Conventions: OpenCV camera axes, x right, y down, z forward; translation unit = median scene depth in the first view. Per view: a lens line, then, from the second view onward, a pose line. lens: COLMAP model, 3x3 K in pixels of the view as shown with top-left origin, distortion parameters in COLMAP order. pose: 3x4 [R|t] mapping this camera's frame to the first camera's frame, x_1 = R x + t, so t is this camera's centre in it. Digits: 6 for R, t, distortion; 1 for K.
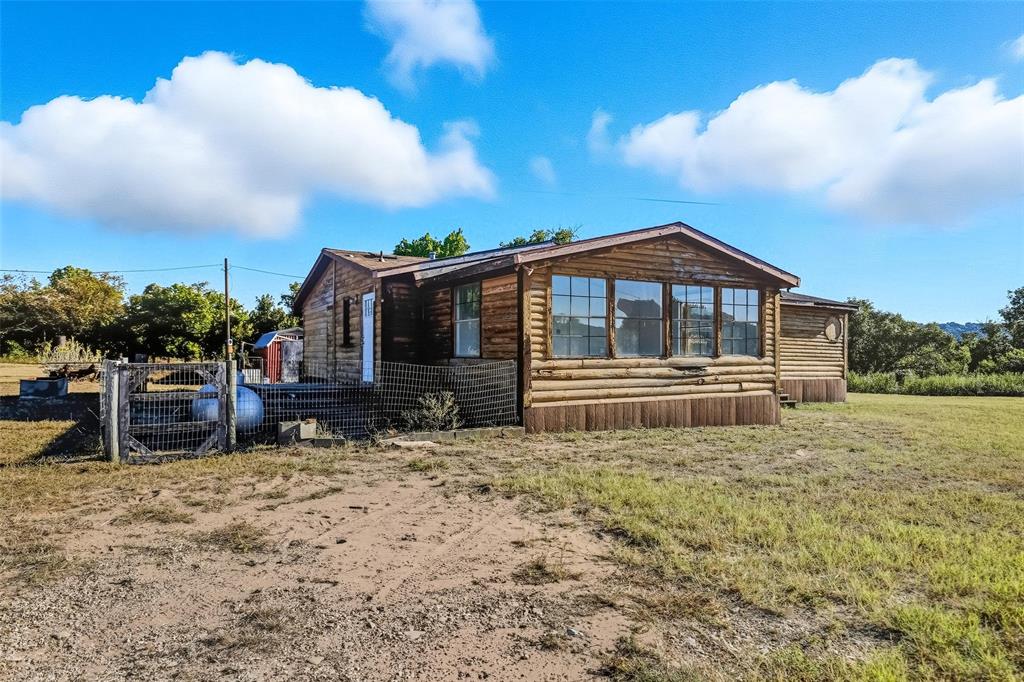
lens RADIAL K [[470.7, 0, 481.2], [0, 470.7, 347.2], [0, 0, 1]] dist [0.001465, 0.000052]
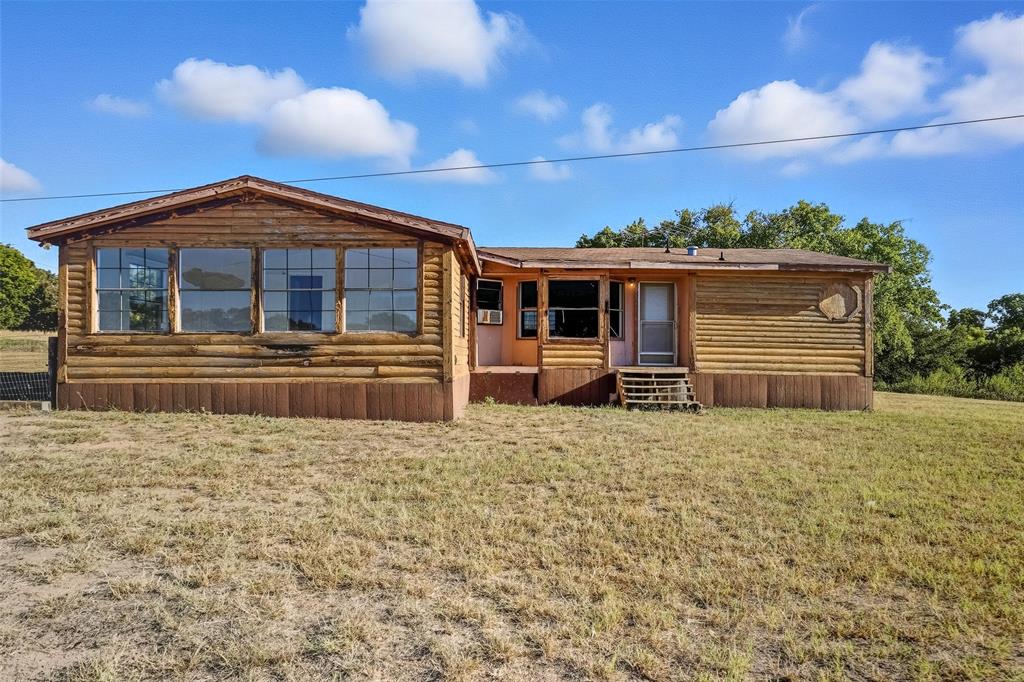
lens RADIAL K [[470.7, 0, 510.2], [0, 470.7, 339.3], [0, 0, 1]] dist [0.001465, 0.000052]
pose [[0.921604, -0.009000, -0.388027, 1.153133], [0.004188, 0.999904, -0.013245, 0.045319], [0.388109, 0.010582, 0.921553, 0.381699]]
